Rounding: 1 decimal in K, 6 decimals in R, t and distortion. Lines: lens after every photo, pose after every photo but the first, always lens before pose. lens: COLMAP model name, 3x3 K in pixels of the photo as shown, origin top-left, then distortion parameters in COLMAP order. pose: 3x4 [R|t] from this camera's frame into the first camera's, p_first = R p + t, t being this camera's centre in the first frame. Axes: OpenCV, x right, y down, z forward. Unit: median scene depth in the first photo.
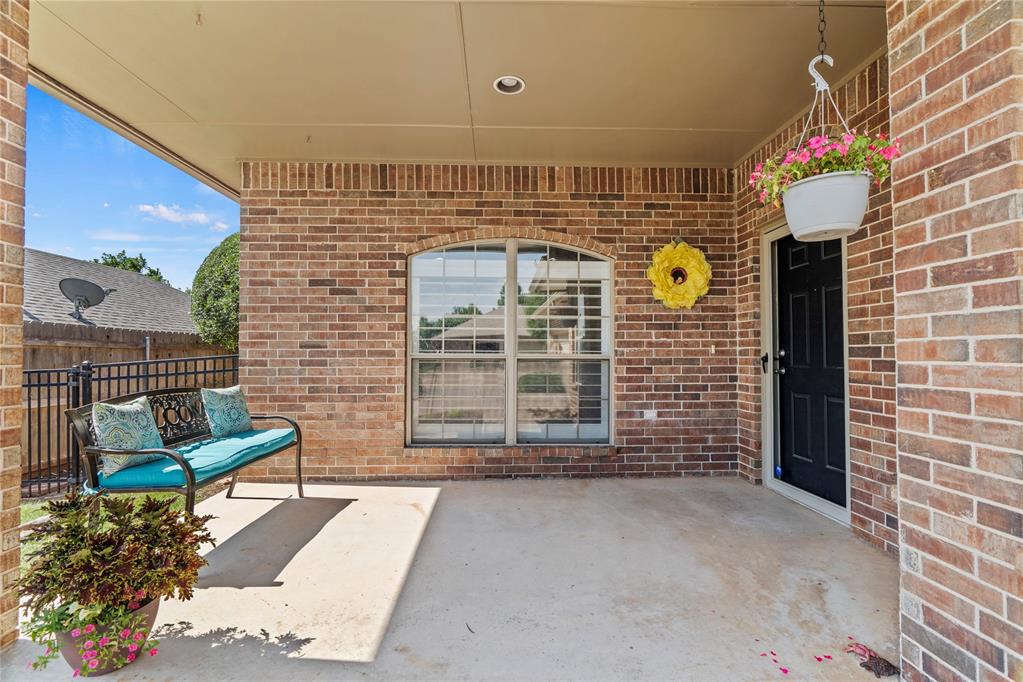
lens RADIAL K [[463.1, 0, 520.6], [0, 463.1, 350.2], [0, 0, 1]] dist [0.000813, 0.000297]
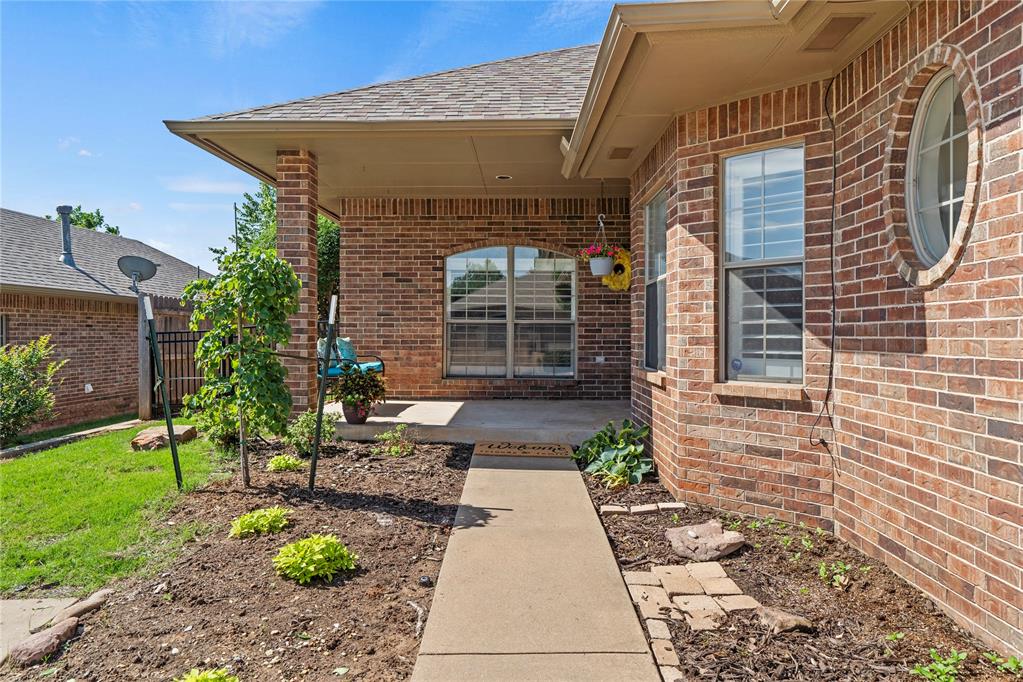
lens RADIAL K [[675.6, 0, 509.3], [0, 675.6, 341.6], [0, 0, 1]] dist [-0.040133, 0.000228]
pose [[0.999399, 0.003463, -0.034484, 0.055941], [-0.002349, 0.999475, 0.032303, 0.007697], [0.034577, -0.032203, 0.998883, -1.278386]]
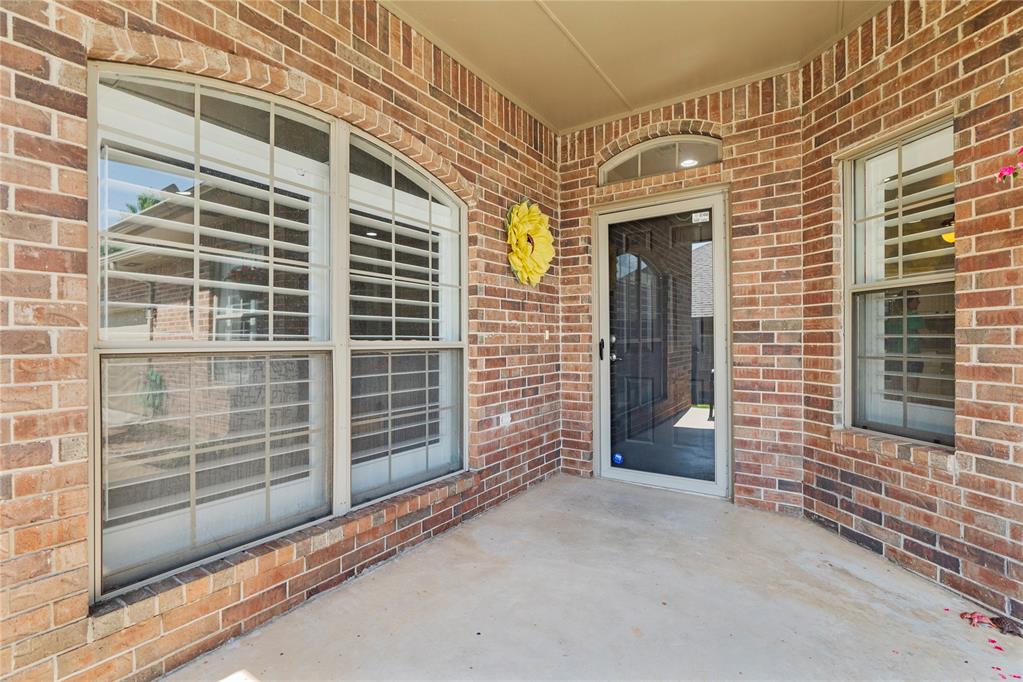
lens RADIAL K [[463.1, 0, 511.5], [0, 463.1, 343.1], [0, 0, 1]] dist [0.000813, 0.000297]
pose [[0.602809, -0.007344, 0.797851, -0.332168], [-0.002202, 0.999939, 0.010867, 0.003988], [-0.797882, -0.008307, 0.602756, 0.539469]]
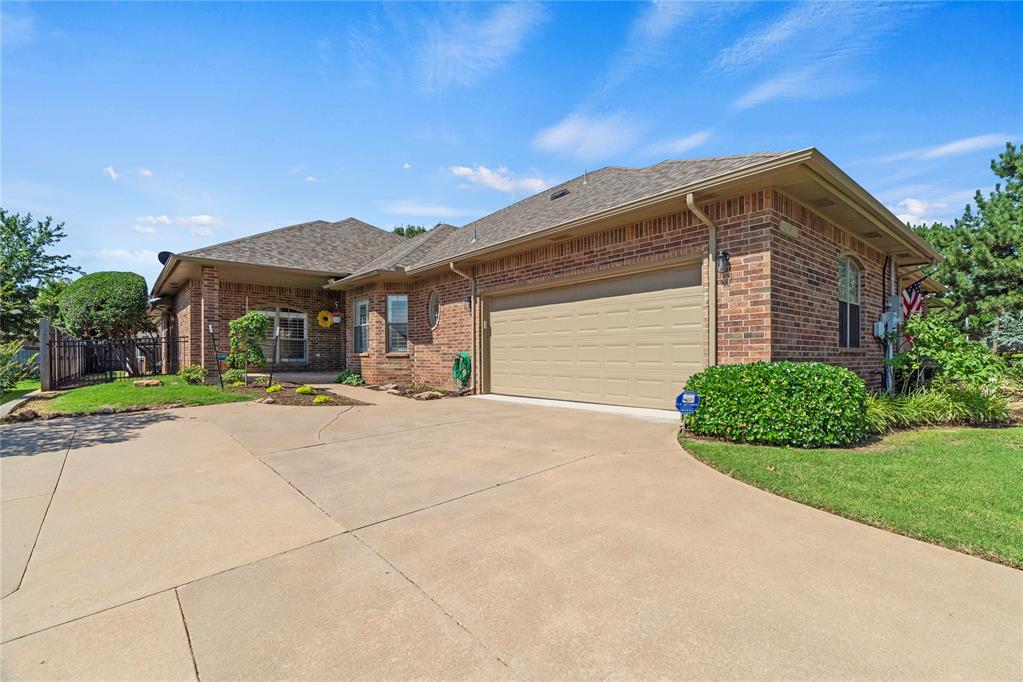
lens RADIAL K [[463.1, 0, 510.4], [0, 463.1, 363.1], [0, 0, 1]] dist [0.000813, 0.000297]
pose [[0.776284, -0.008260, 0.630329, -0.903949], [-0.011454, 0.999564, 0.027205, 0.084134], [-0.630279, -0.028339, 0.775851, -2.991413]]
